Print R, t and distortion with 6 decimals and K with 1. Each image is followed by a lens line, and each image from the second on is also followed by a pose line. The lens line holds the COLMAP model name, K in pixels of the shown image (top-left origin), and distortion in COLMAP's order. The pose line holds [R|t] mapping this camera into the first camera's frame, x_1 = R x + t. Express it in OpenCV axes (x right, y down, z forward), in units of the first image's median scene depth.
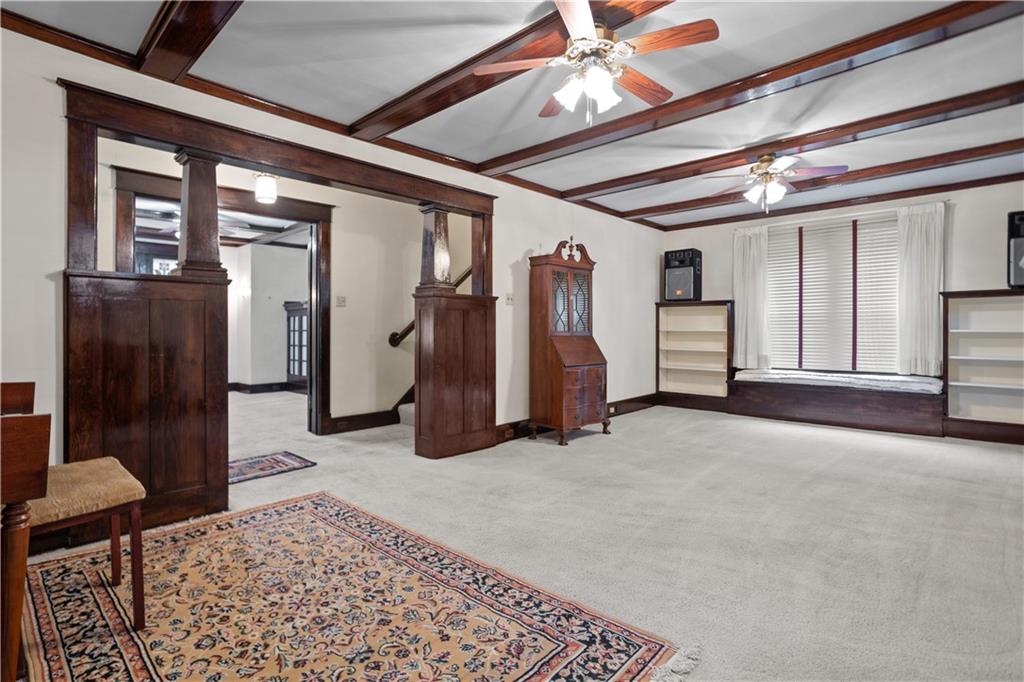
lens RADIAL K [[502.7, 0, 490.9], [0, 502.7, 327.5], [0, 0, 1]] dist [-0.000323, 0.000107]
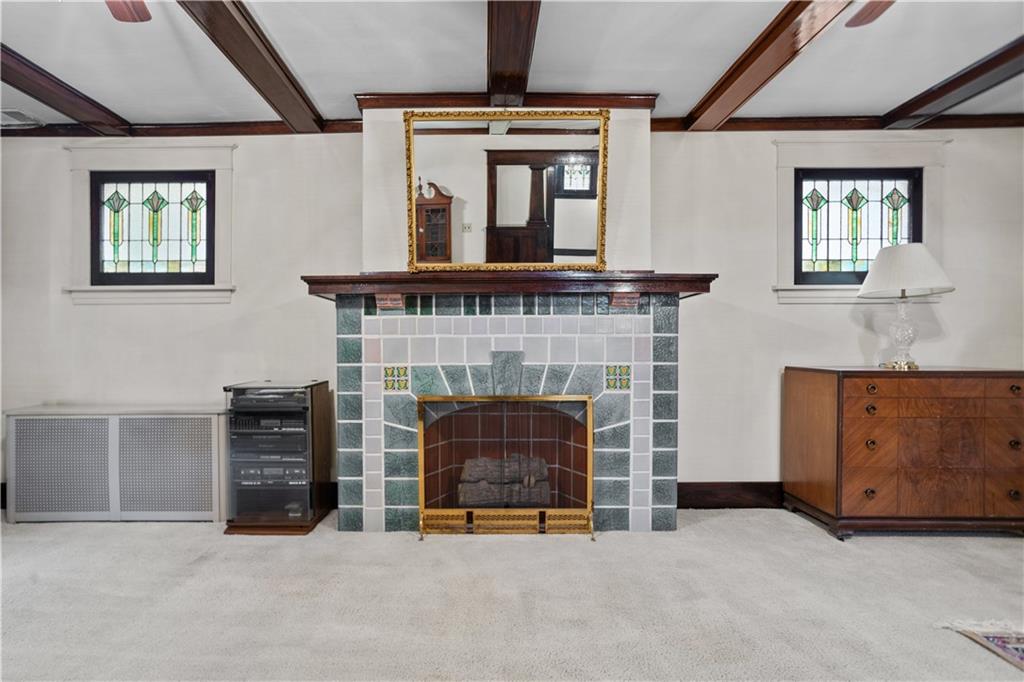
lens RADIAL K [[514.7, 0, 475.4], [0, 514.7, 346.7], [0, 0, 1]] dist [-0.040136, 0.026777]
pose [[-0.687602, 0.003612, 0.726079, 0.117447], [0.002892, 0.999993, -0.002235, 0.002369], [-0.726082, 0.000563, -0.687608, 1.004716]]
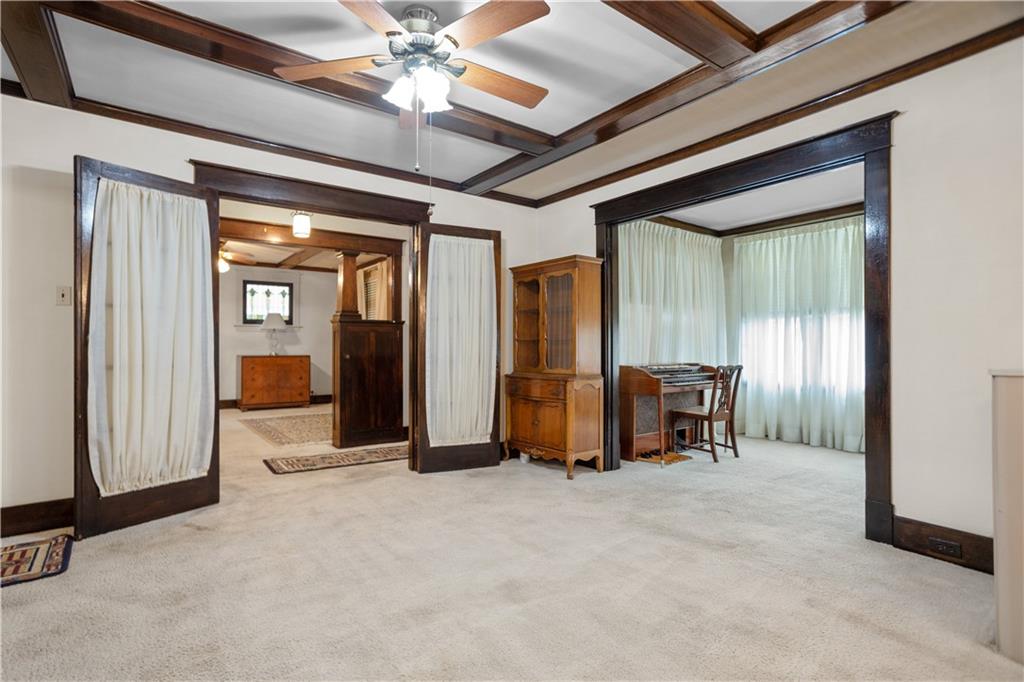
lens RADIAL K [[496.0, 0, 482.4], [0, 496.0, 343.6], [0, 0, 1]] dist [-0.045859, 0.035431]
pose [[-0.980632, 0.004407, 0.195812, -0.998553], [0.002781, 0.999959, -0.008578, 0.006185], [-0.195841, -0.007867, -0.980604, 1.877063]]
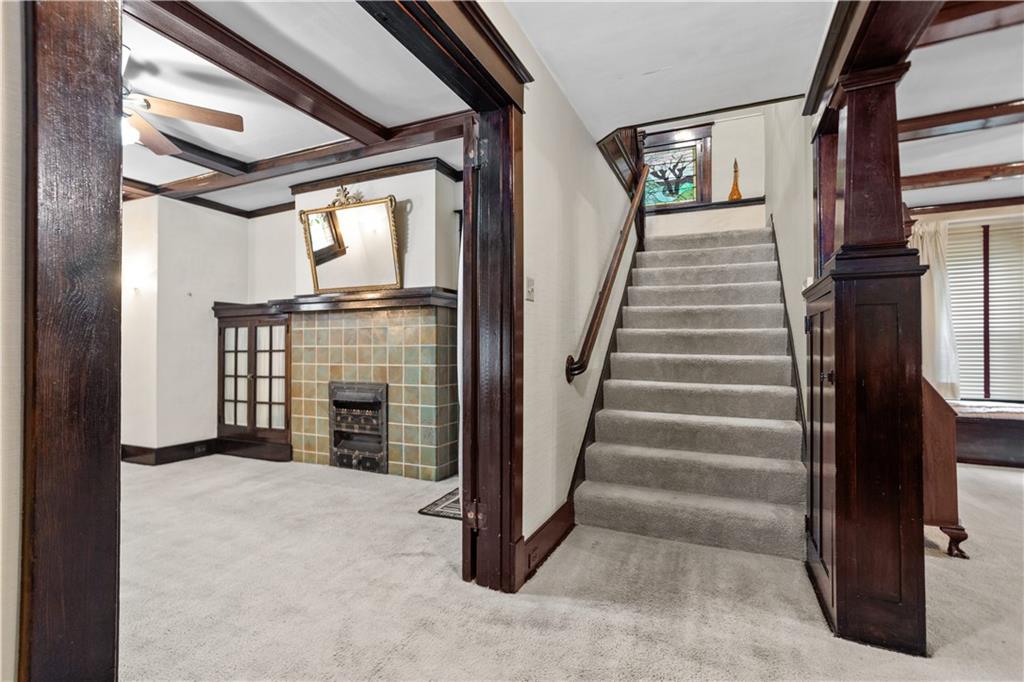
lens RADIAL K [[496.0, 0, 482.4], [0, 496.0, 343.6], [0, 0, 1]] dist [-0.045859, 0.035431]
pose [[0.950263, 0.007148, 0.311368, -0.584199], [-0.003667, 0.999924, -0.011762, 0.006951], [-0.311428, 0.010035, 0.950217, 0.708869]]
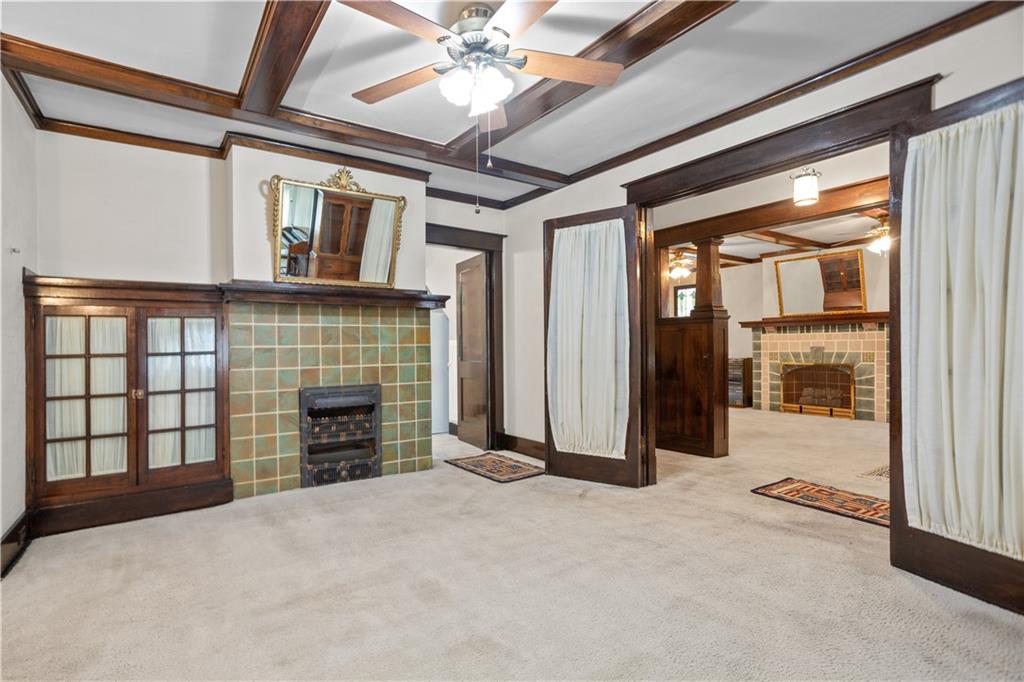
lens RADIAL K [[496.0, 0, 482.4], [0, 496.0, 343.6], [0, 0, 1]] dist [-0.045859, 0.035431]
pose [[0.212561, 0.004963, 0.977135, -1.330523], [0.003263, 0.999978, -0.005789, 0.002760], [-0.977142, 0.004419, 0.212540, 1.282210]]
